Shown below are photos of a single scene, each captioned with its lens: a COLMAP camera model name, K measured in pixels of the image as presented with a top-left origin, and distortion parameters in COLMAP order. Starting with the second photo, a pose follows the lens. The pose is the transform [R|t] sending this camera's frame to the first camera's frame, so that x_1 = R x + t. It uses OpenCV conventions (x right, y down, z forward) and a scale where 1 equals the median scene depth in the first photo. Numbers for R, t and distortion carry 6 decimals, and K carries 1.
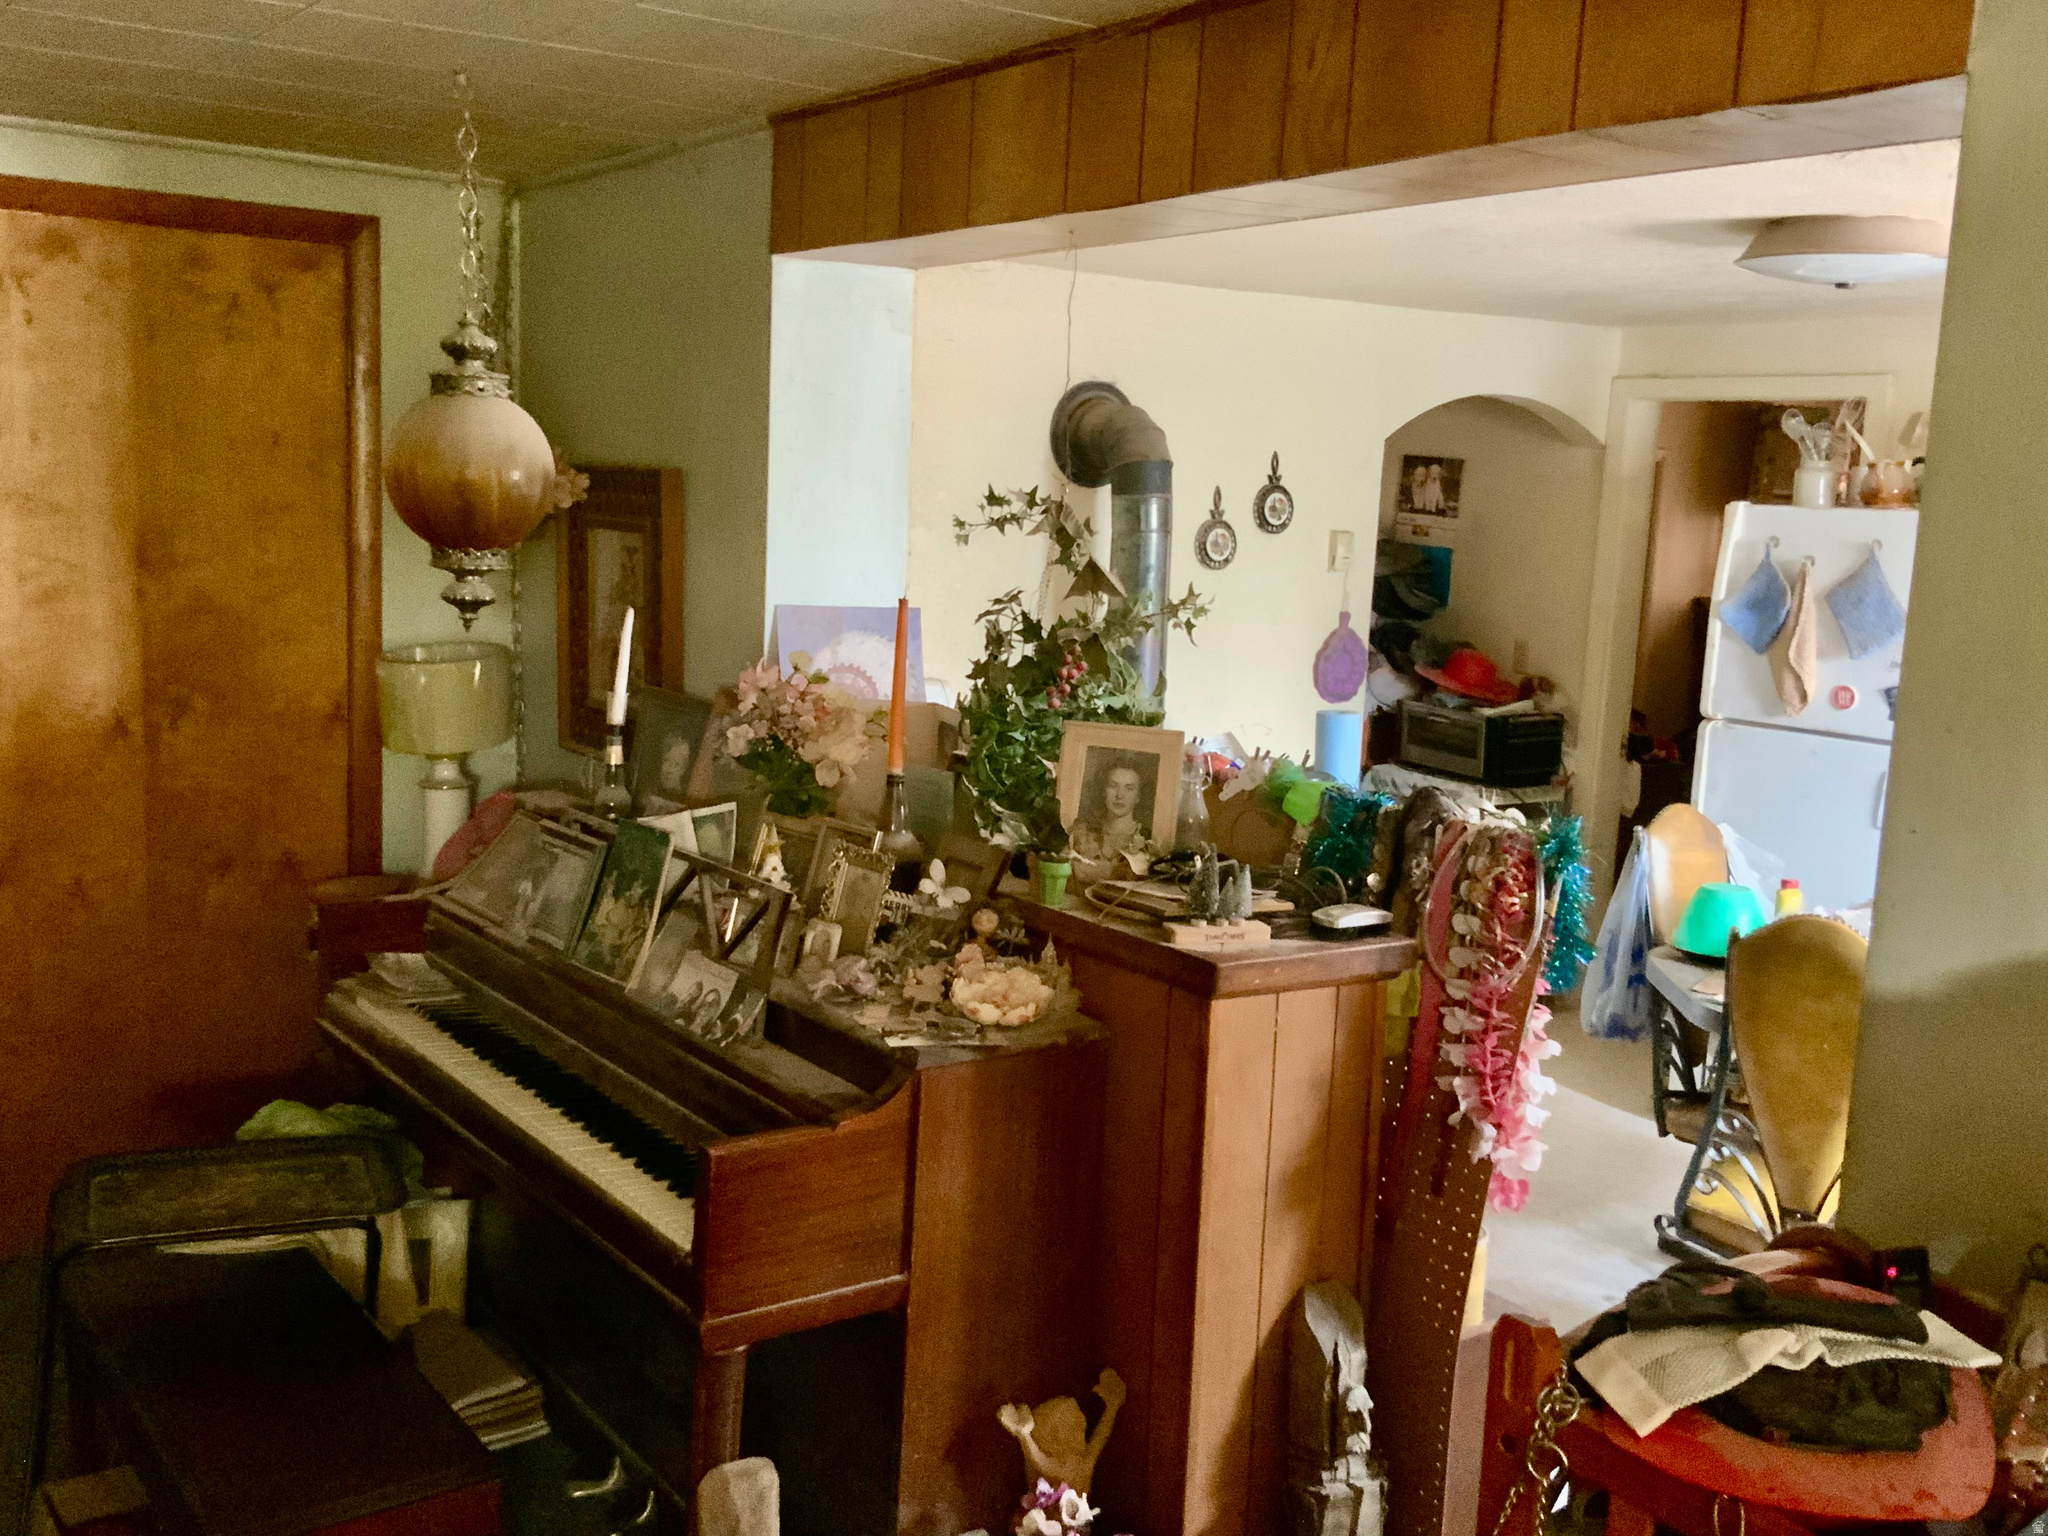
lens RADIAL K [[1921.3, 0, 1008.0], [0, 1921.3, 760.7], [0, 0, 1]] dist [0.135911, -0.294931]
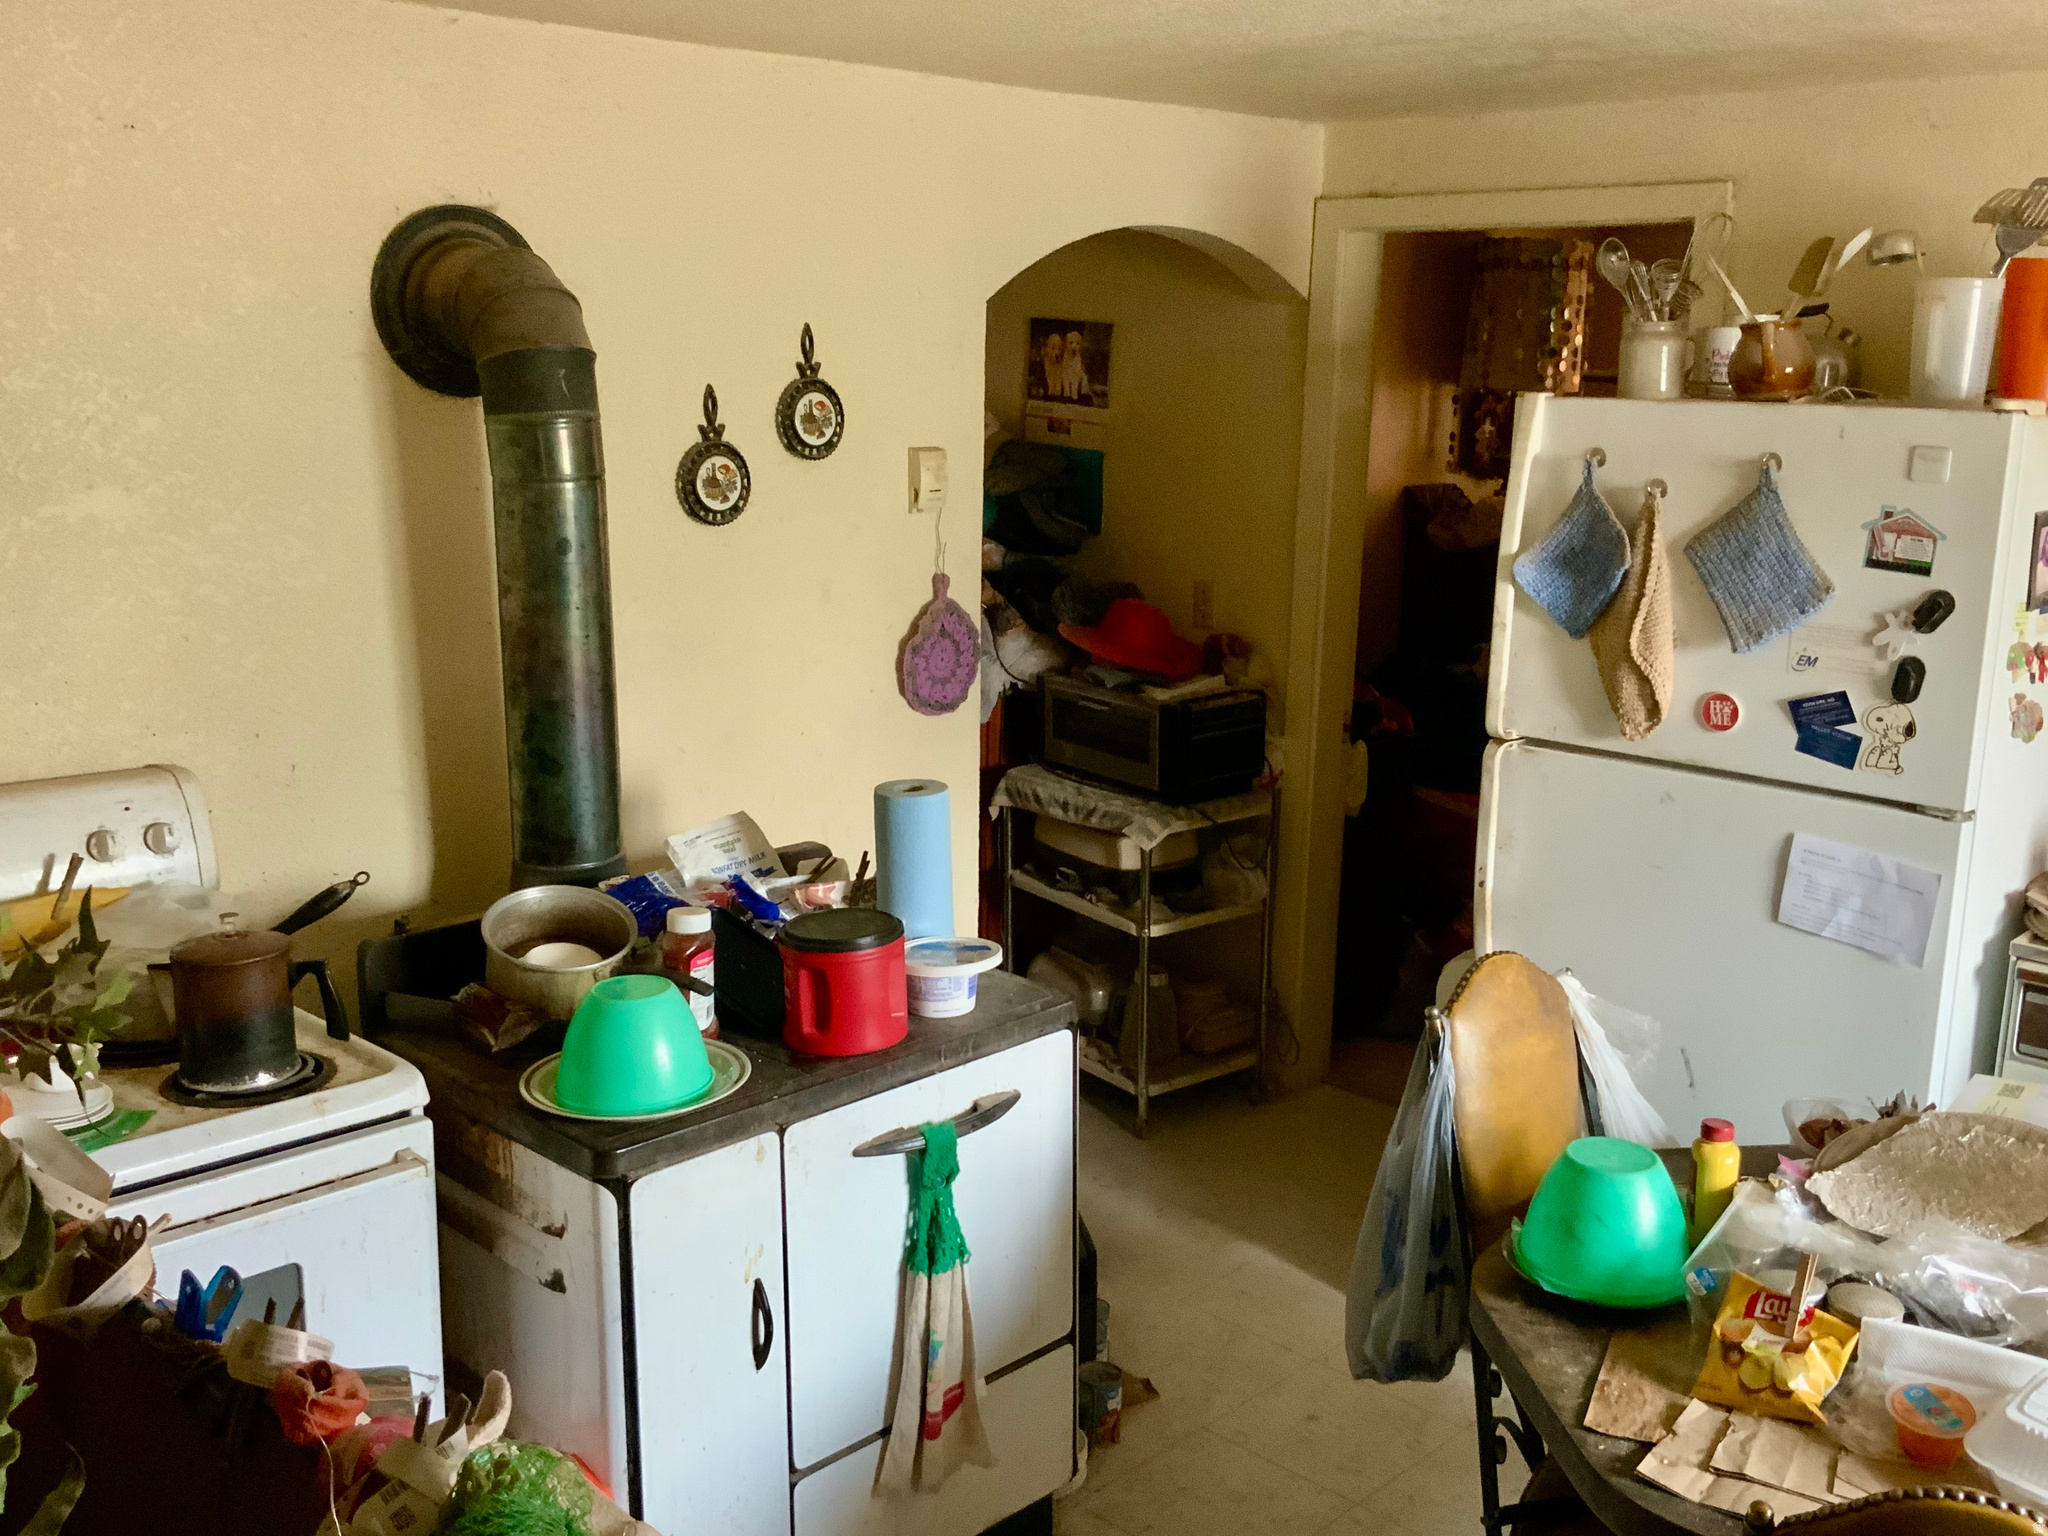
lens RADIAL K [[1921.3, 0, 1008.0], [0, 1921.3, 760.7], [0, 0, 1]] dist [0.135911, -0.294931]
pose [[0.985565, -0.062368, 0.157394, 0.094069], [0.050656, 0.995716, 0.077358, -0.065084], [-0.161544, -0.068268, 0.984501, 0.369128]]
